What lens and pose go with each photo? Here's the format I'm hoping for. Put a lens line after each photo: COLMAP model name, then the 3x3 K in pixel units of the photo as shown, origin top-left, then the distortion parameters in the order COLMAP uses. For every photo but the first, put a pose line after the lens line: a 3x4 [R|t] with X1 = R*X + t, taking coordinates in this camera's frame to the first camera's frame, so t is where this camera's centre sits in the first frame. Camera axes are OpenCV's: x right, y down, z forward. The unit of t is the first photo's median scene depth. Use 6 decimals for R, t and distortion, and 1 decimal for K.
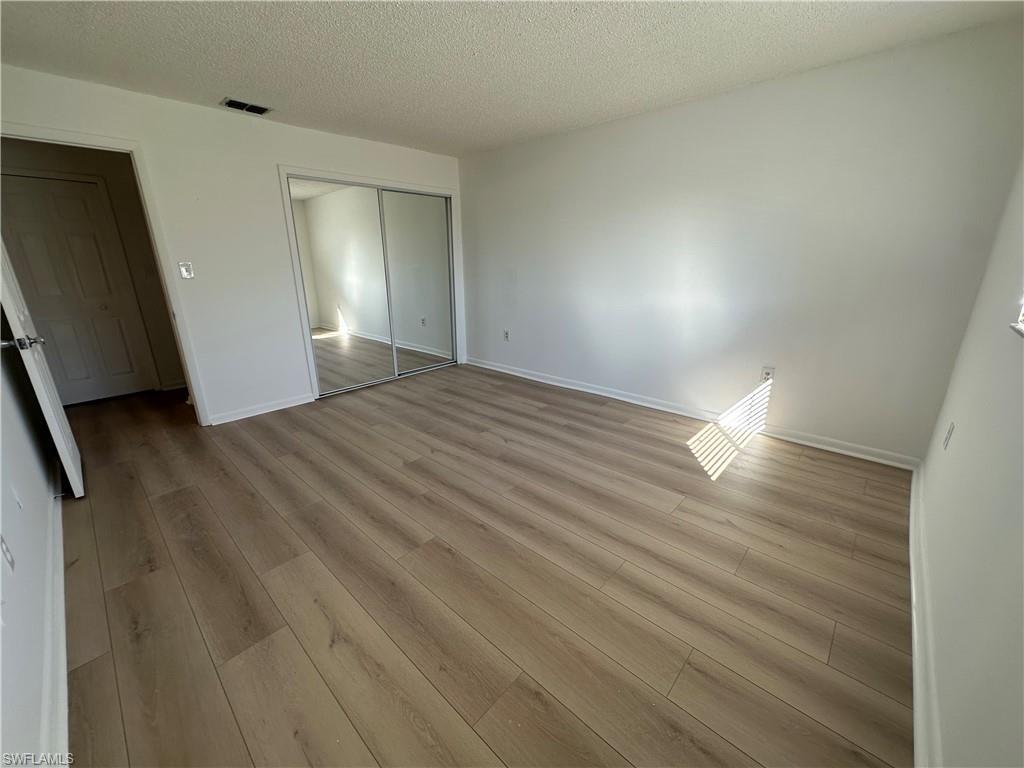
lens RADIAL K [[406.8, 0, 510.1], [0, 406.8, 386.1], [0, 0, 1]] dist [-0.001416, 0.000271]
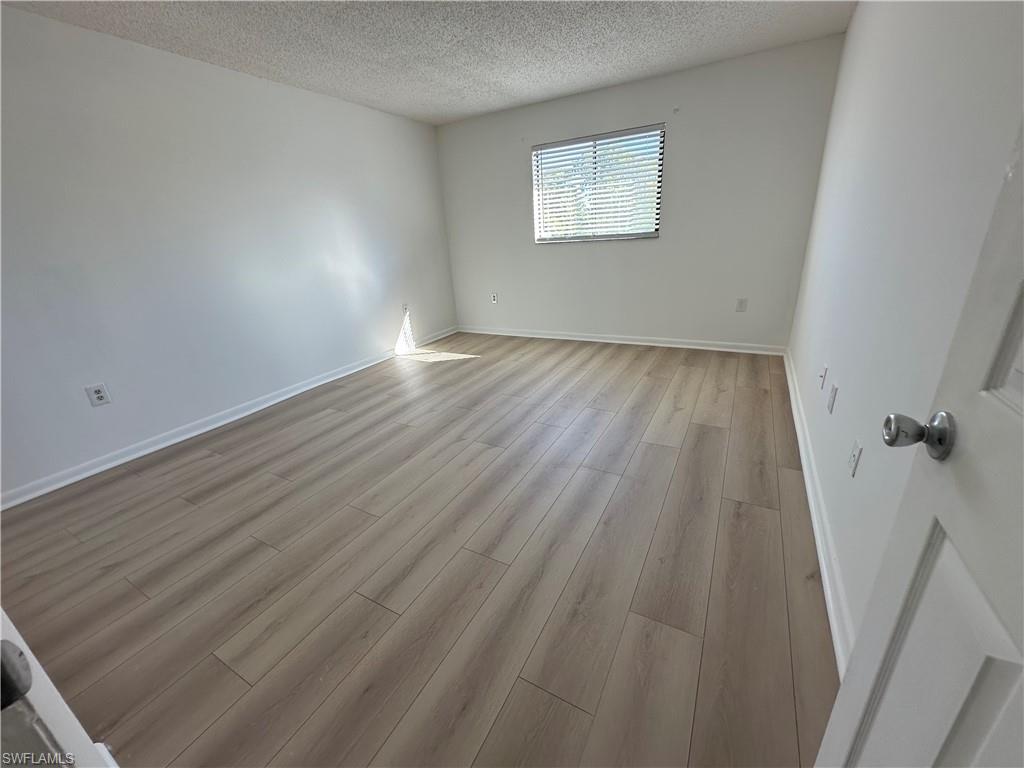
lens RADIAL K [[406.8, 0, 510.1], [0, 406.8, 386.1], [0, 0, 1]] dist [-0.001416, 0.000271]
pose [[-0.234703, -0.321384, 0.917402, -1.036296], [0.352976, 0.851169, 0.388484, -0.259113], [-0.905717, 0.414999, -0.086331, 0.970697]]
